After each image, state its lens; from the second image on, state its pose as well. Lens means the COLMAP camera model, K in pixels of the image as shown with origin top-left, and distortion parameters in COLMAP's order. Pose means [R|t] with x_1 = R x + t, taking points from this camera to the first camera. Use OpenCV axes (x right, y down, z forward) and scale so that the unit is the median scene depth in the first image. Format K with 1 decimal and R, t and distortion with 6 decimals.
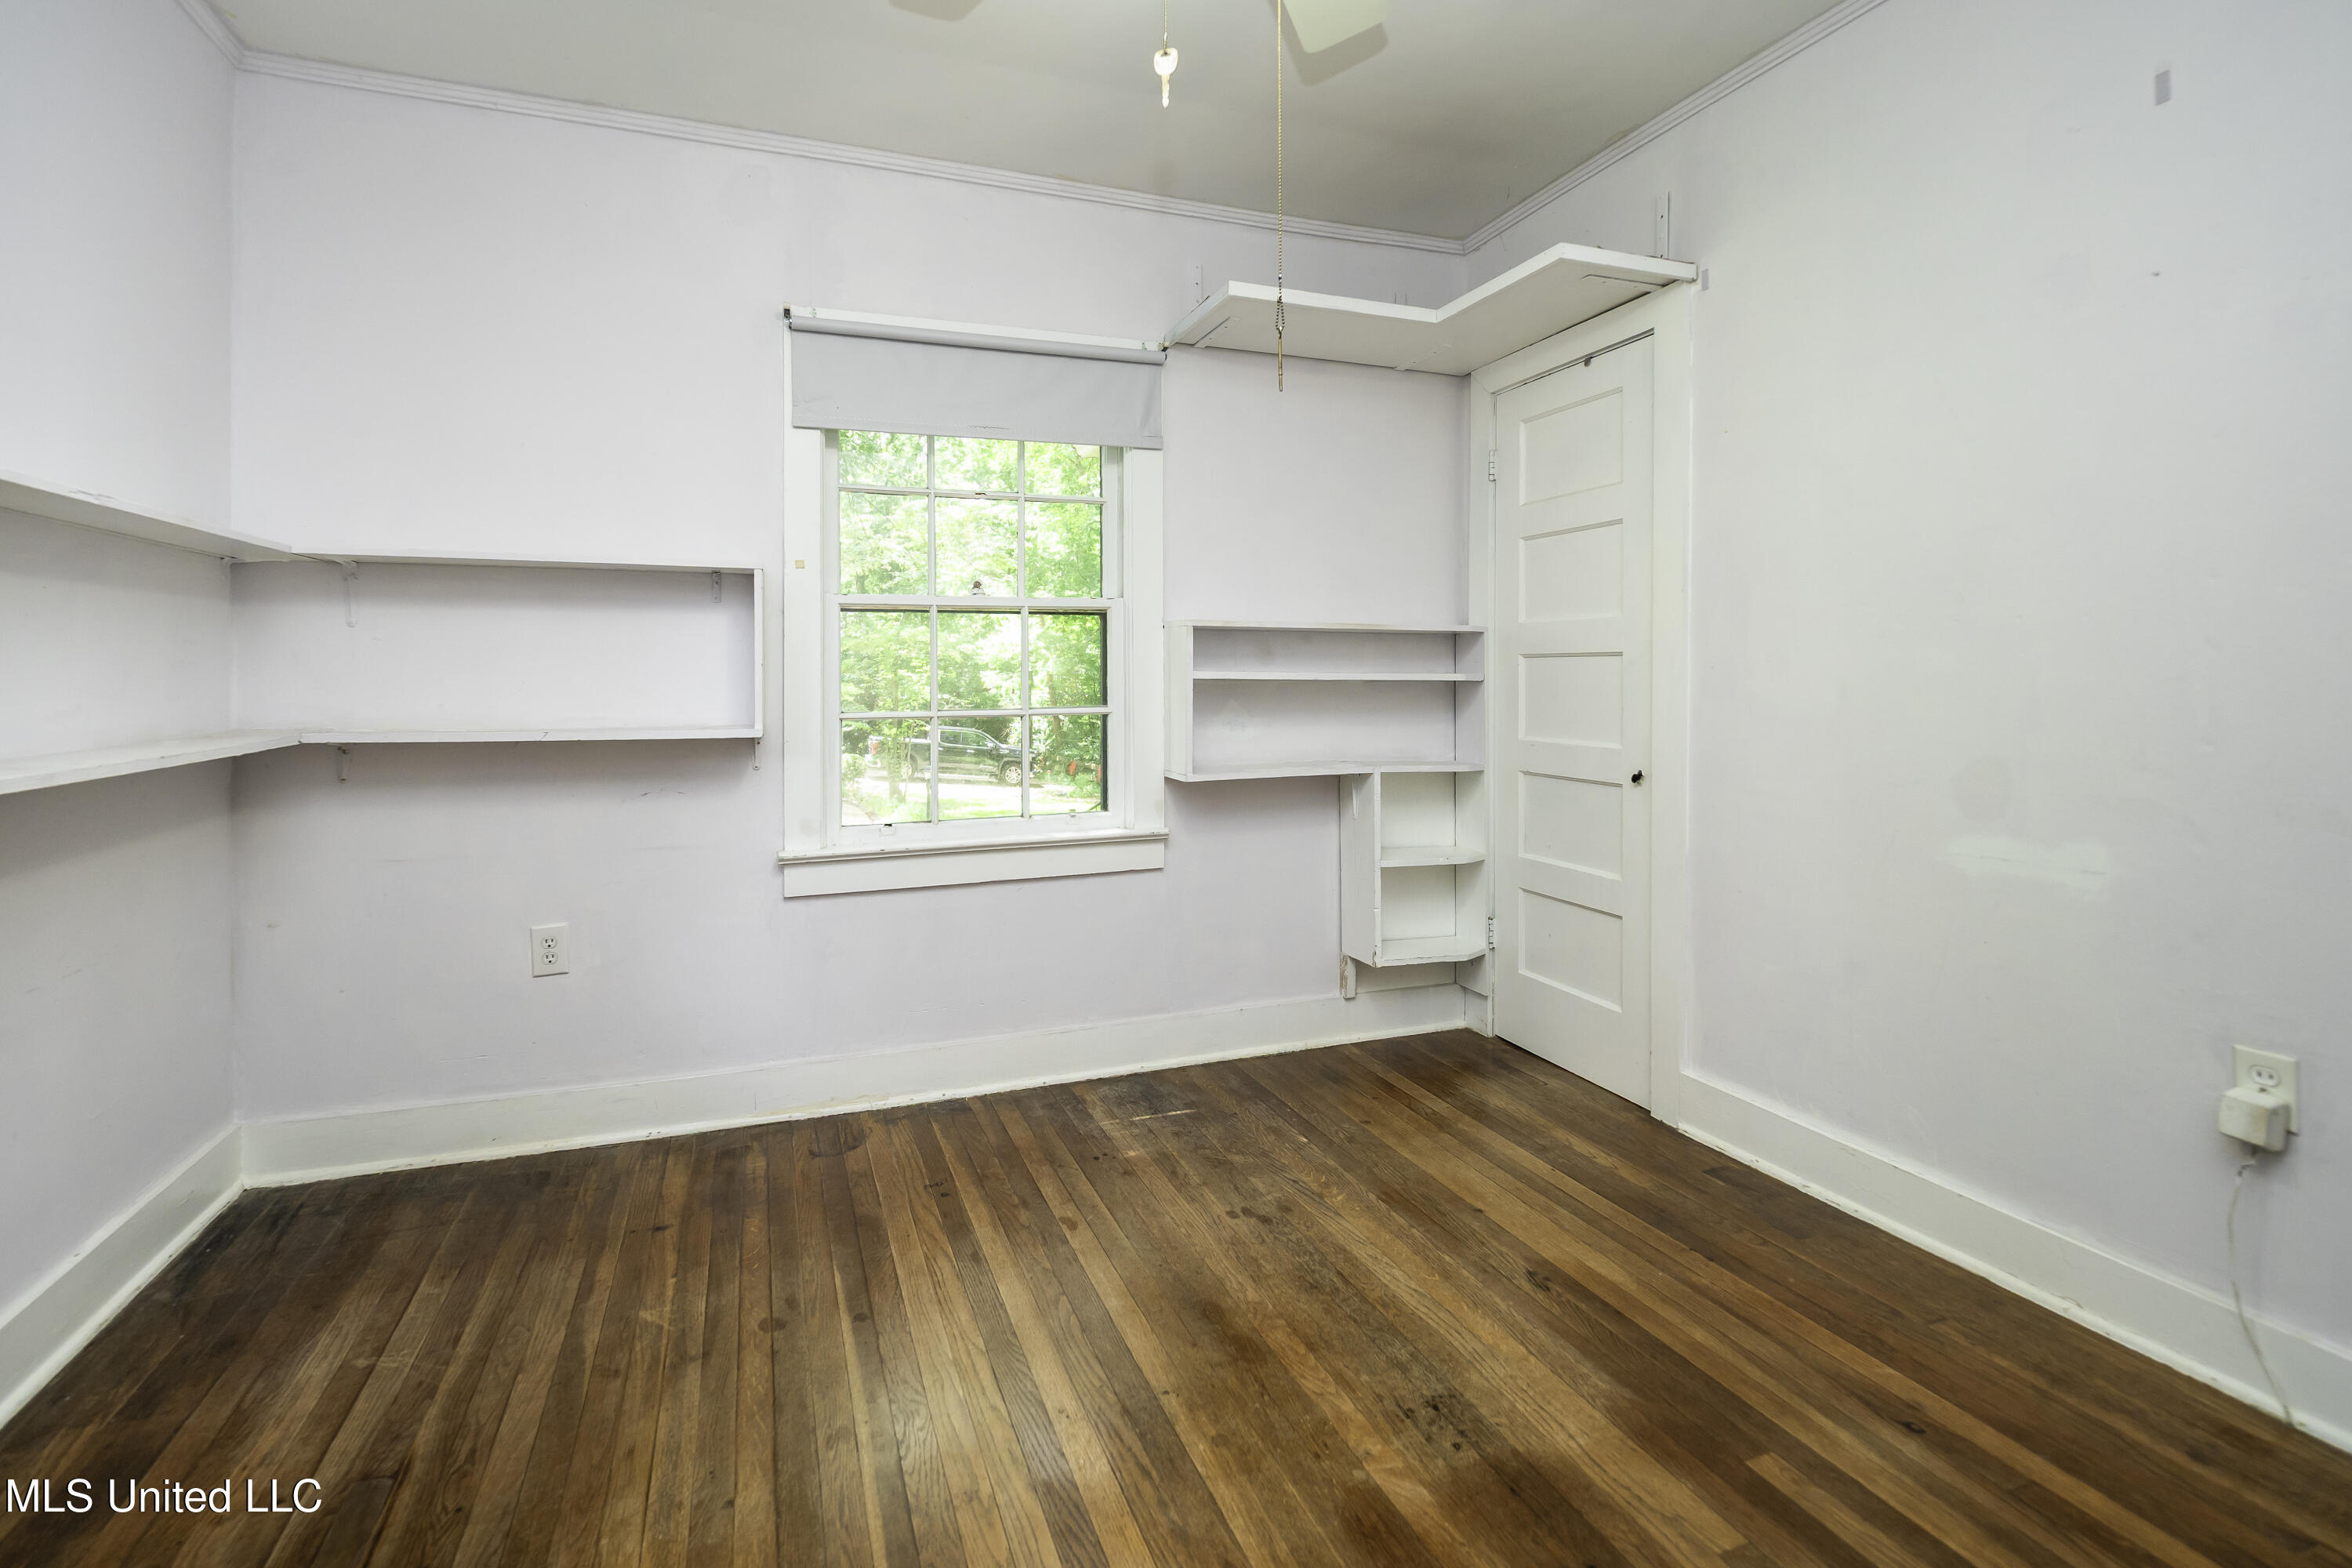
lens RADIAL K [[1004.8, 0, 1171.6], [0, 1004.8, 671.6], [0, 0, 1]] dist [0.017751, -0.016171]
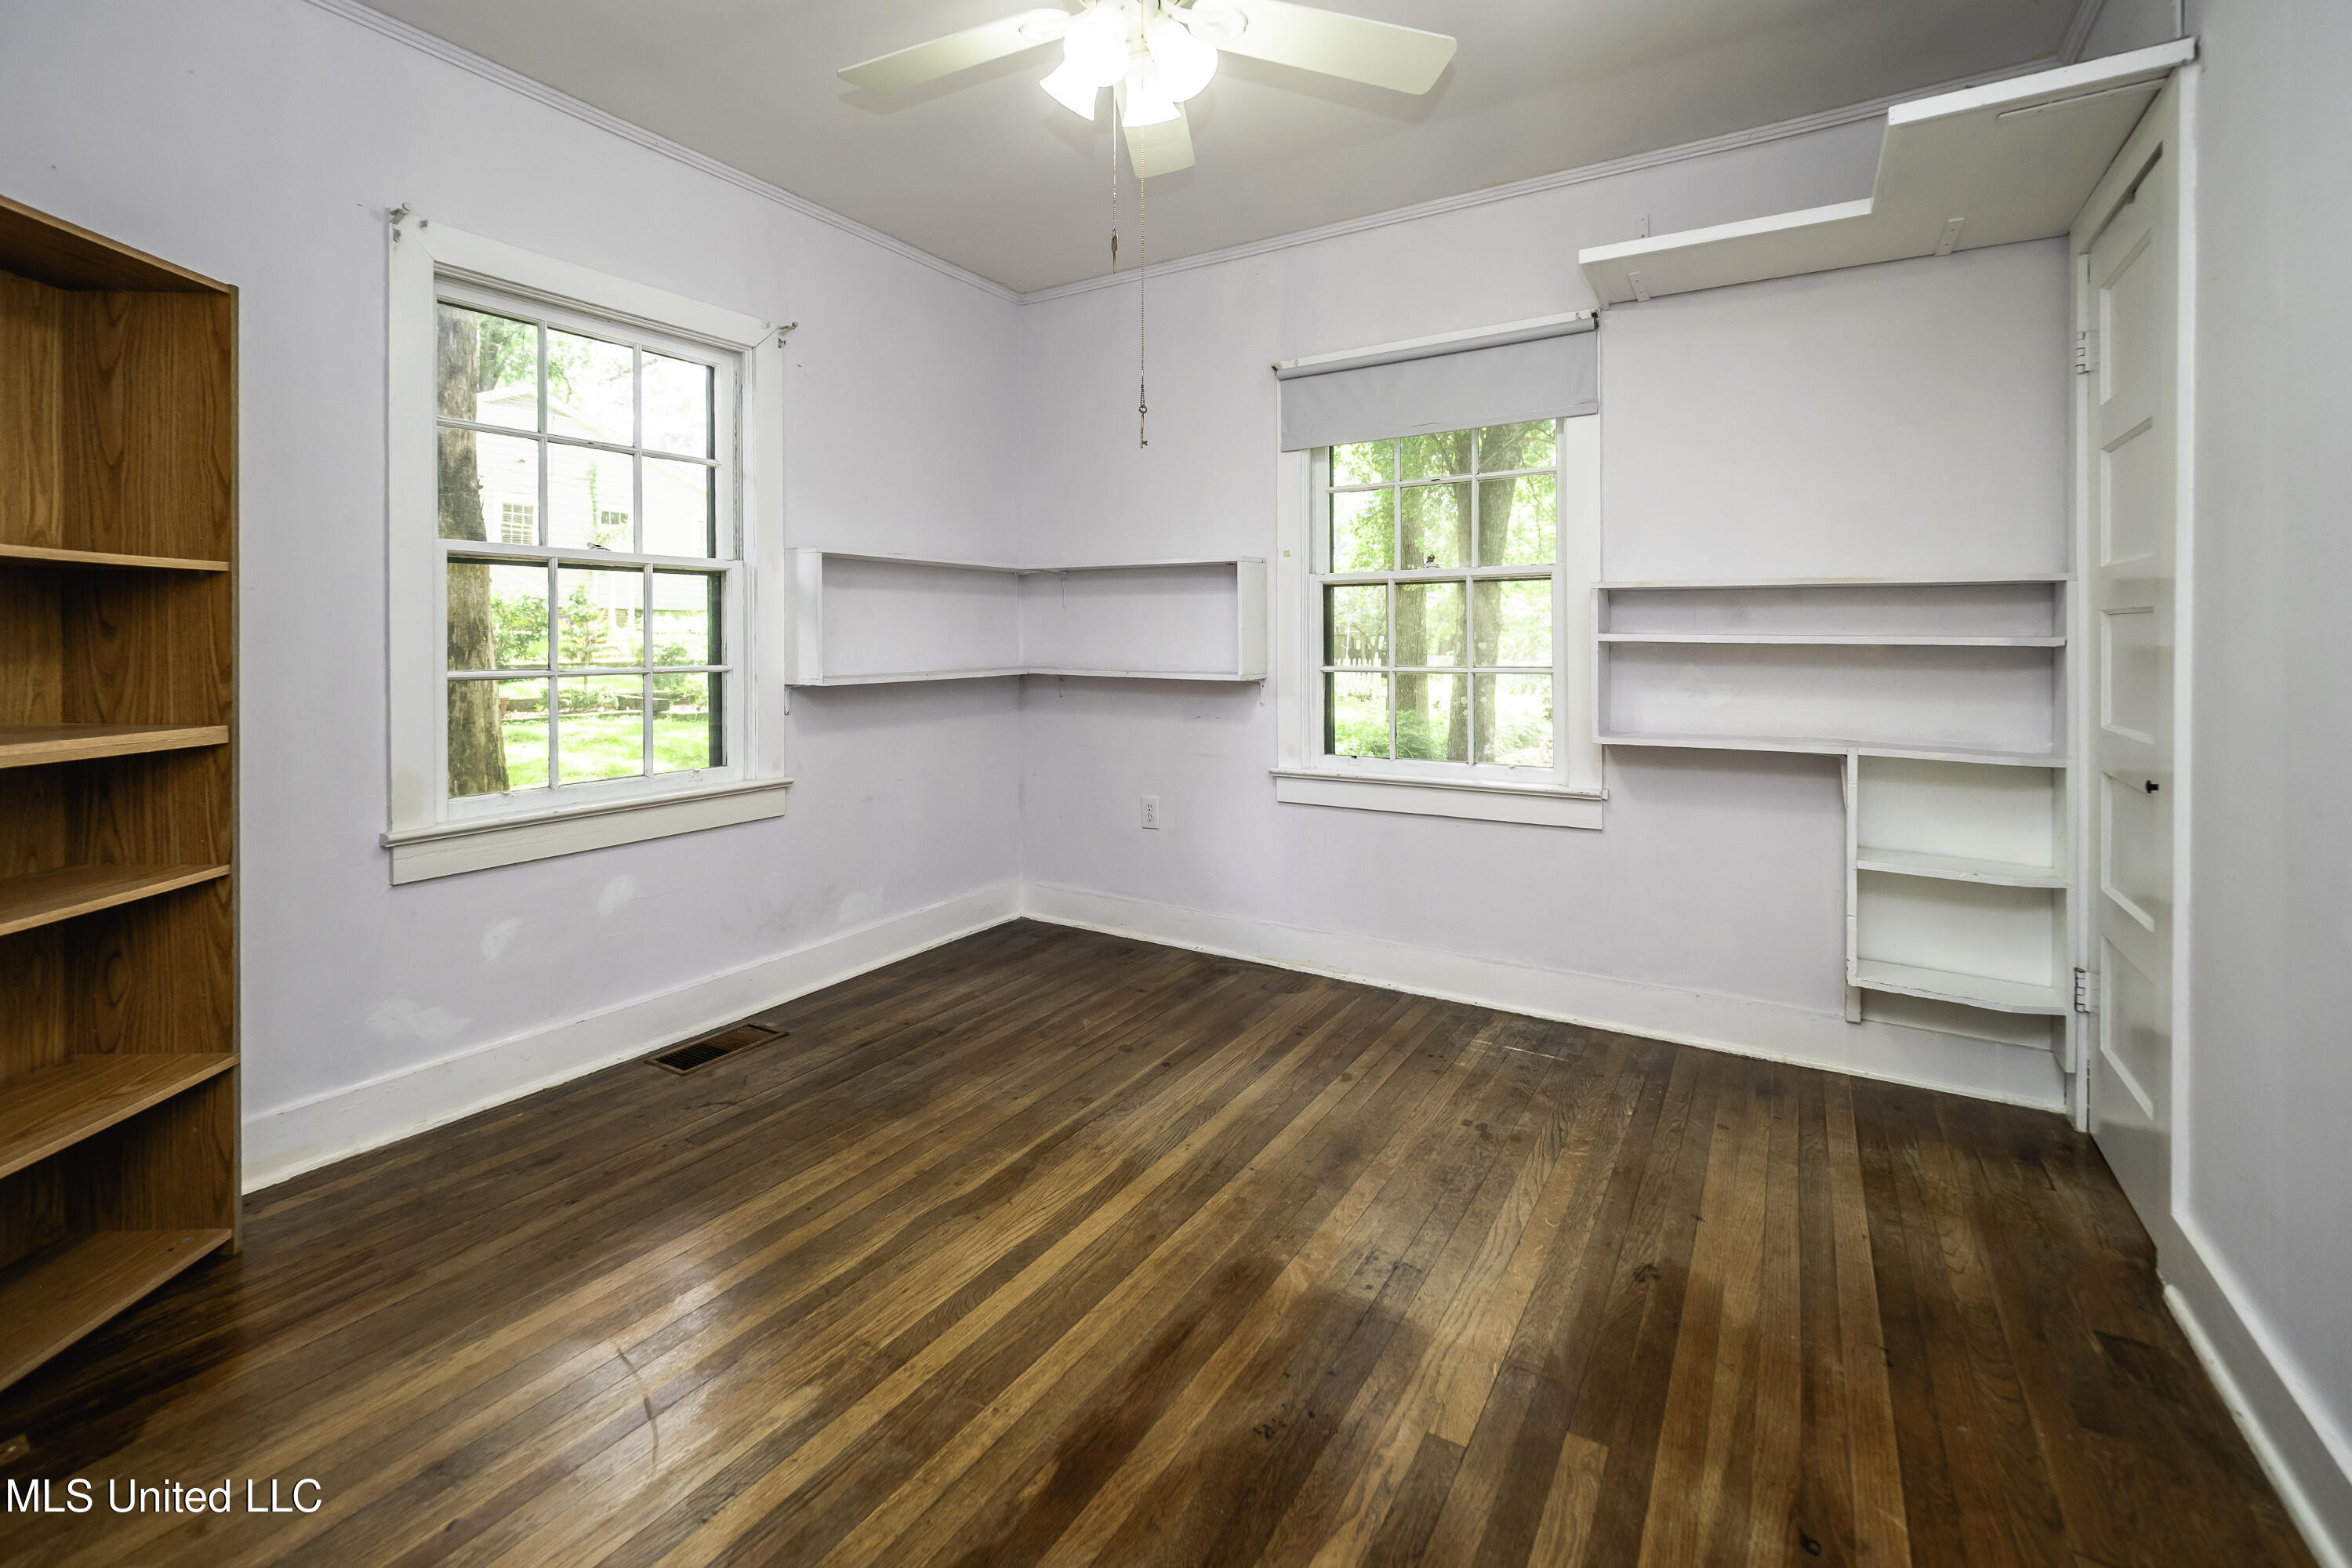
lens RADIAL K [[1004.0, 0, 1183.8], [0, 1004.0, 631.0], [0, 0, 1]] dist [-0.004061, -0.000682]
pose [[0.641630, -0.002955, -0.767008, 0.643356], [-0.000914, 0.999989, -0.004617, 0.003166], [0.767013, 0.003663, 0.641621, 0.048175]]
